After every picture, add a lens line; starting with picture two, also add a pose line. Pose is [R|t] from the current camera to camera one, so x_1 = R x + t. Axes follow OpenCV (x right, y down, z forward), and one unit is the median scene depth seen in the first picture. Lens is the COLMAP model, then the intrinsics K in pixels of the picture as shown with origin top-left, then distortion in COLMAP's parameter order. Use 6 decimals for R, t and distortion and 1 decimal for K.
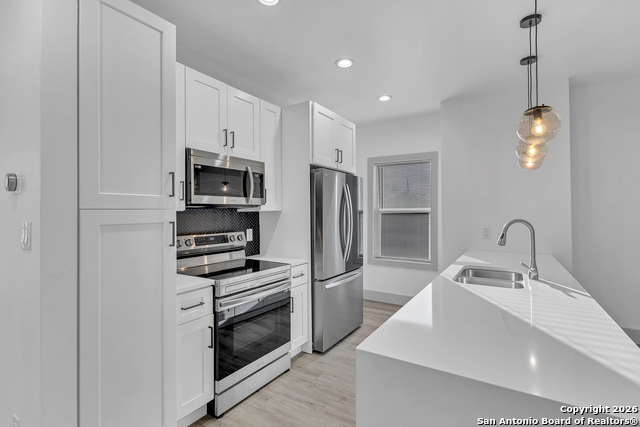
lens RADIAL K [[301.1, 0, 322.5], [0, 301.1, 213.5], [0, 0, 1]] dist [-0.000315, -0.000203]
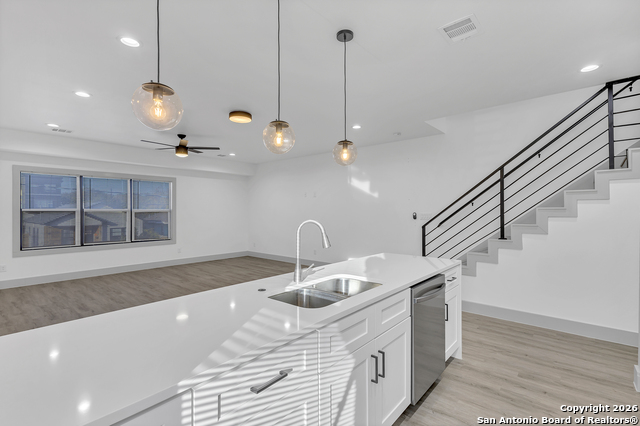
lens RADIAL K [[296.2, 0, 318.5], [0, 296.2, 215.3], [0, 0, 1]] dist [-0.000187, -0.000105]
pose [[-0.989871, 0.004229, 0.141909, 0.390133], [0.005854, 0.999922, 0.011033, -0.002386], [-0.141851, 0.011752, -0.989818, 1.494099]]
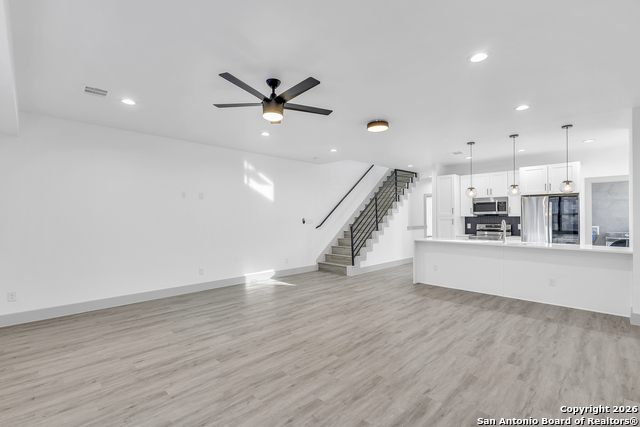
lens RADIAL K [[296.2, 0, 318.5], [0, 296.2, 215.8], [0, 0, 1]] dist [-0.000187, -0.000105]
pose [[-0.210152, 0.002794, -0.977665, 2.749477], [0.001696, 0.999995, 0.002493, -0.024148], [0.977667, -0.001135, -0.210156, -0.018377]]
